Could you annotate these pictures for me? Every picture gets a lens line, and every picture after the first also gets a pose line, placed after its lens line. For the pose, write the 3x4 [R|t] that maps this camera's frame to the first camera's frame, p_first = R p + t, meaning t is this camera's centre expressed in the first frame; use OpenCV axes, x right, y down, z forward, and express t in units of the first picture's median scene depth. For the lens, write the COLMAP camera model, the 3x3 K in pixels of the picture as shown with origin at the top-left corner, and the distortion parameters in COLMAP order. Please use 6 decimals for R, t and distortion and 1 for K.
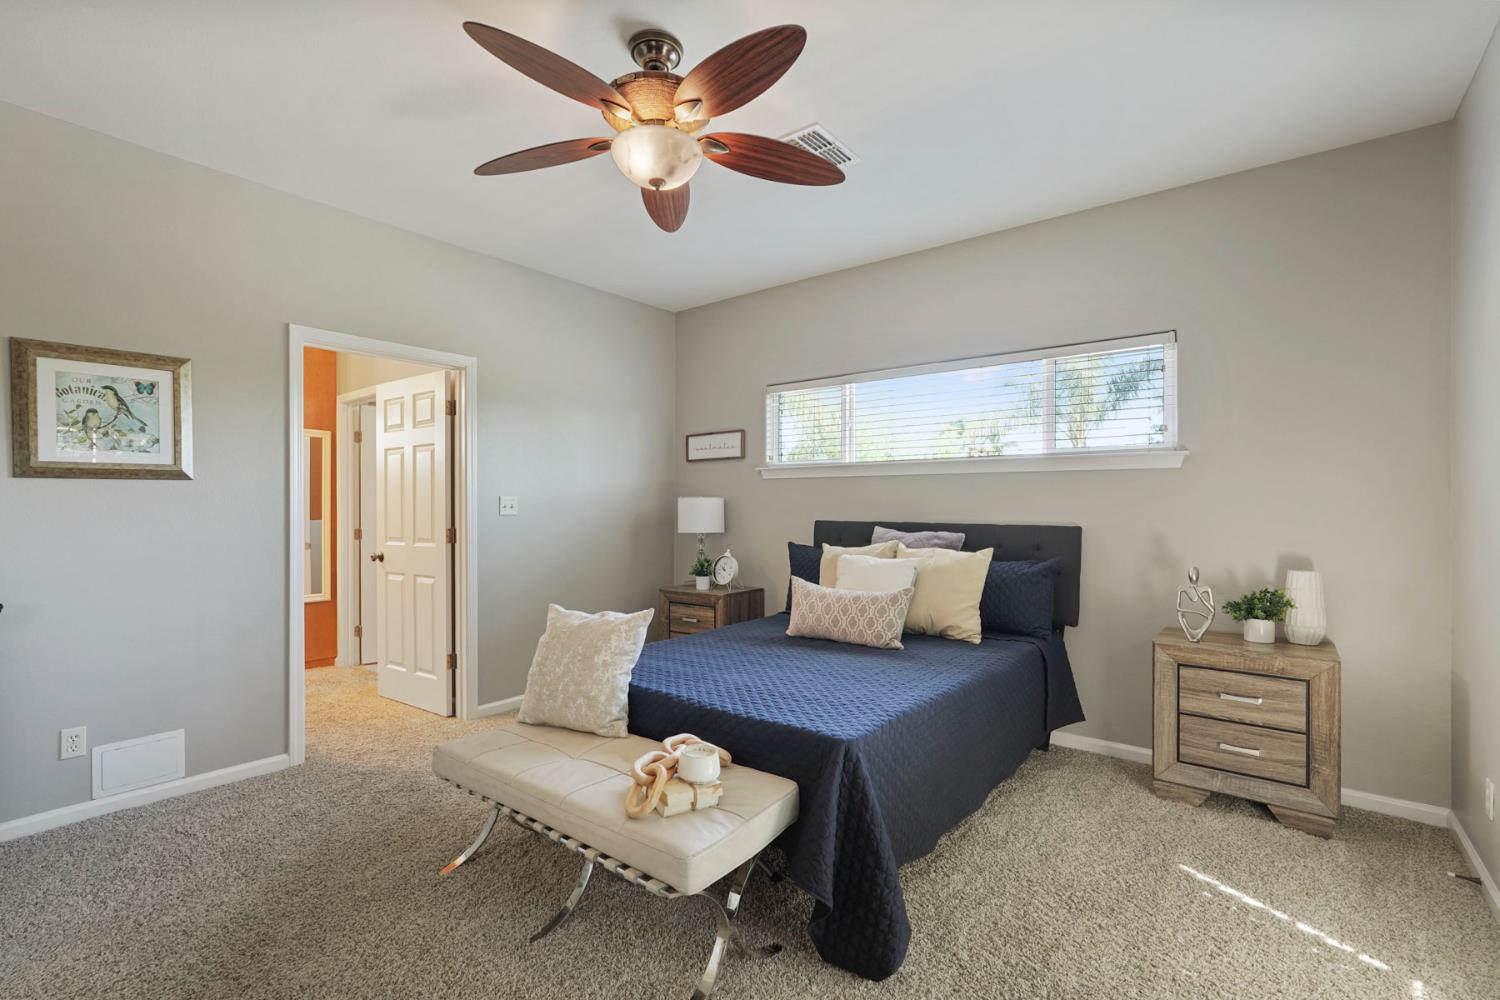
lens RADIAL K [[665.3, 0, 757.8], [0, 665.3, 507.0], [0, 0, 1]] dist [-0.012342, 0.009329]
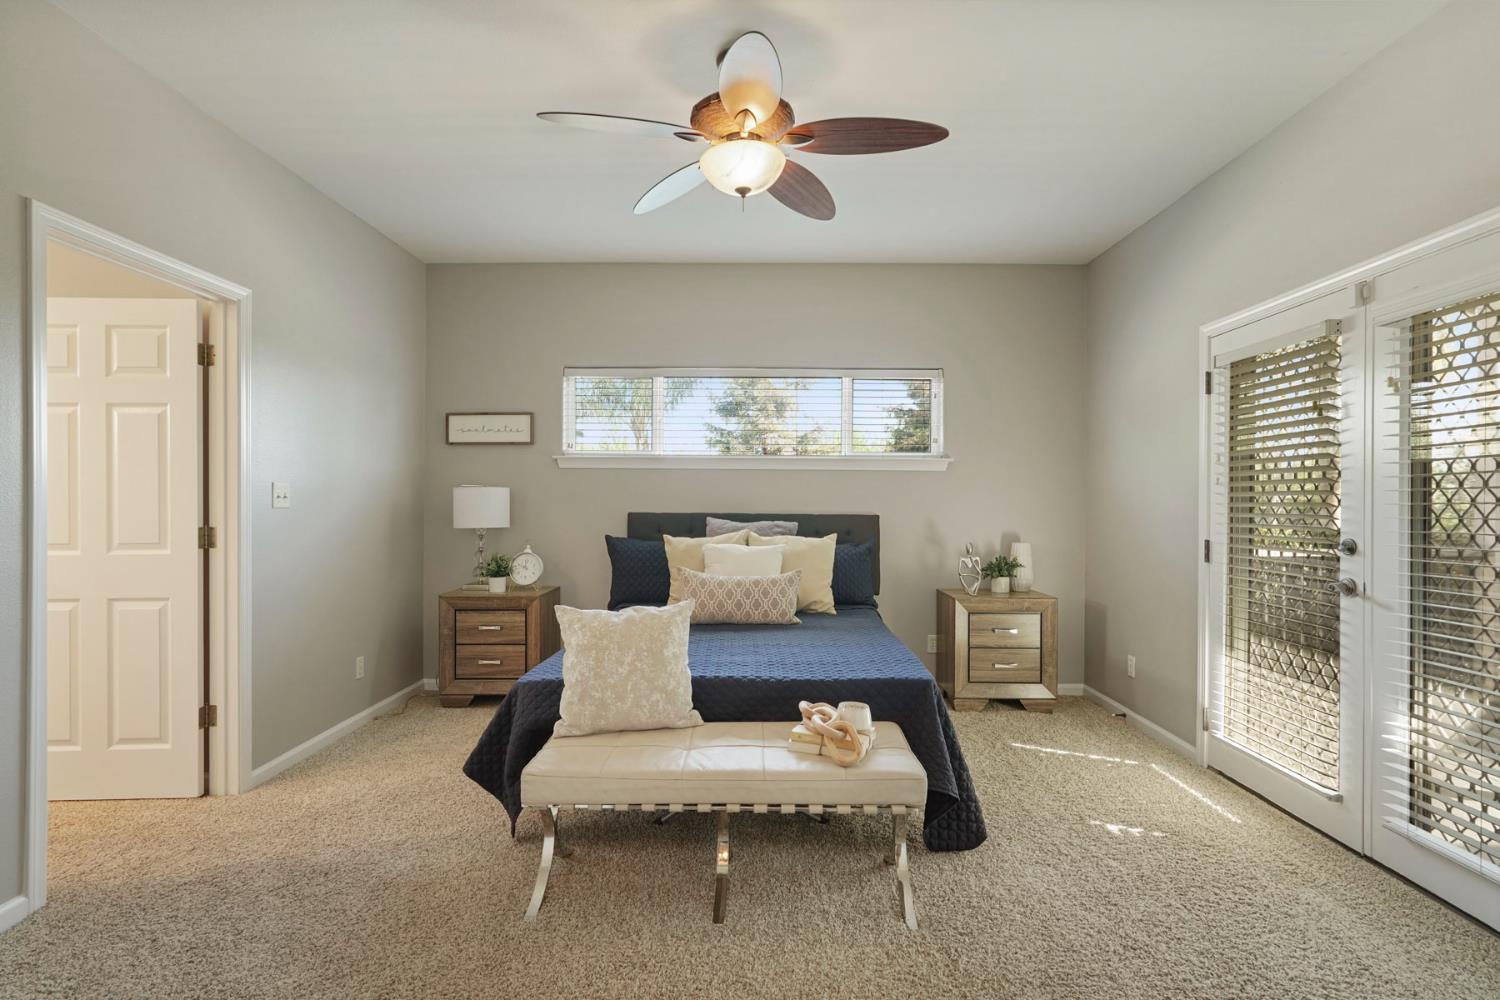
lens RADIAL K [[735.1, 0, 750.0], [0, 735.1, 500.0], [0, 0, 1]] dist [-0.000474, 0.000959]
pose [[0.796646, 0.002880, 0.604440, -0.572633], [-0.003550, 0.999994, -0.000086, 0.002077], [-0.604436, -0.002077, 0.796651, 0.041607]]
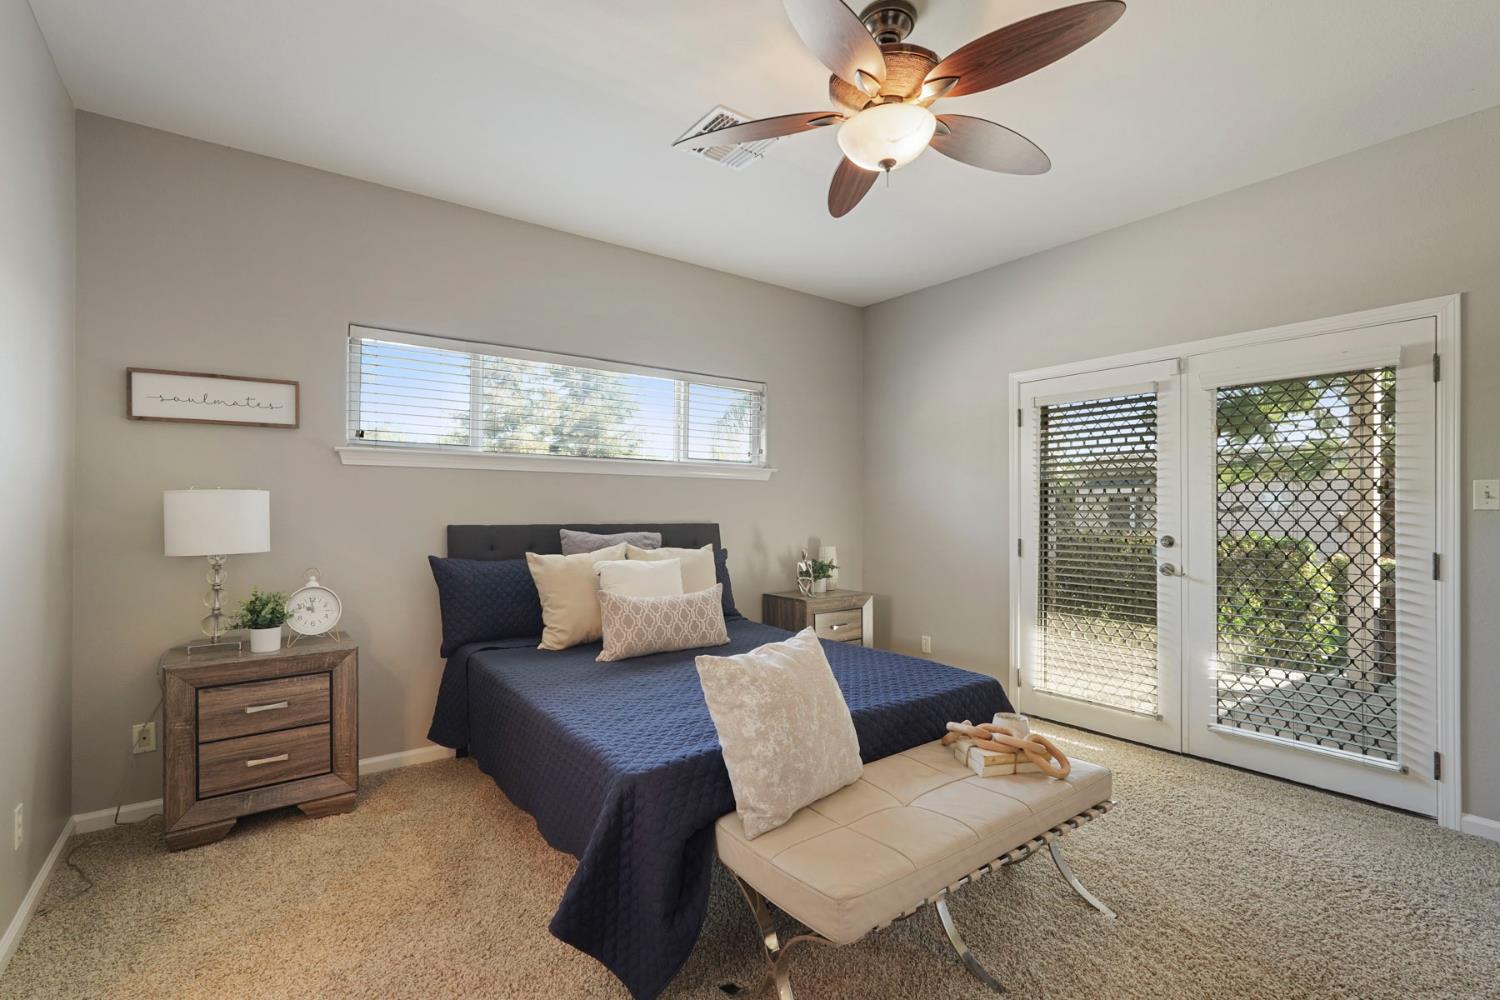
lens RADIAL K [[683.5, 0, 750.2], [0, 683.5, 506.7], [0, 0, 1]] dist [-0.011424, 0.010556]
pose [[0.263590, 0.002945, 0.964630, -0.767082], [-0.001569, 0.999995, -0.002624, 0.000834], [-0.964634, -0.000822, 0.263593, 0.630856]]
